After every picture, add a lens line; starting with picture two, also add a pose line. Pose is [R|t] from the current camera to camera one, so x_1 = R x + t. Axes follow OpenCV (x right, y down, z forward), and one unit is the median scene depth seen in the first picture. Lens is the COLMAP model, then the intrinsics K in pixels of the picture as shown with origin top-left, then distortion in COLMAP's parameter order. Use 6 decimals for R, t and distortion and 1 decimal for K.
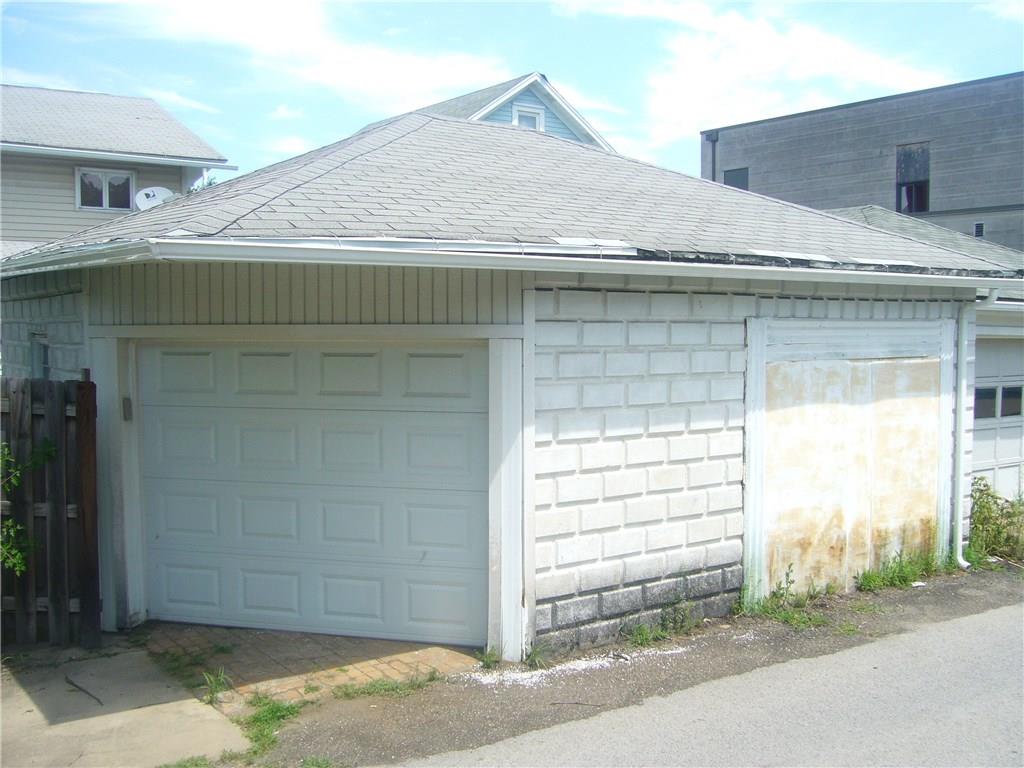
lens RADIAL K [[1084.8, 0, 512.0], [0, 1084.8, 384.0], [0, 0, 1]] dist [-0.067768, 0.017514]
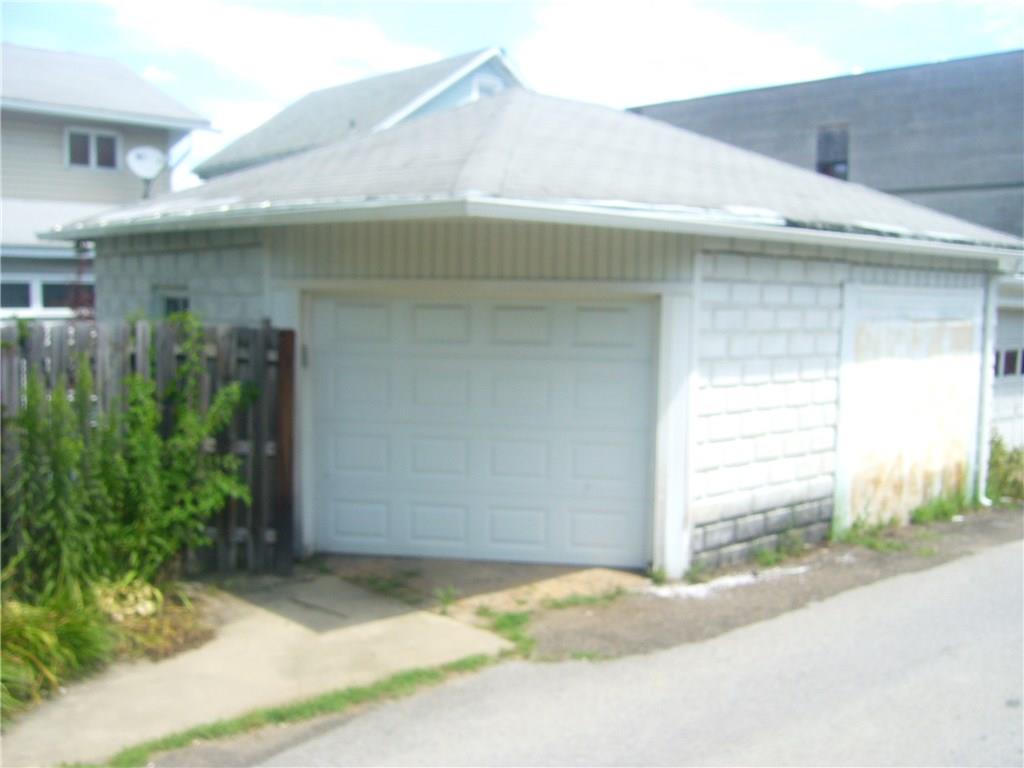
lens RADIAL K [[1084.8, 0, 512.0], [0, 1084.8, 384.0], [0, 0, 1]] dist [-0.067768, 0.017514]
pose [[0.994008, 0.006087, 0.109138, -0.272869], [-0.009000, 0.999616, 0.026216, 0.021491], [-0.108936, -0.027041, 0.993681, -0.101201]]
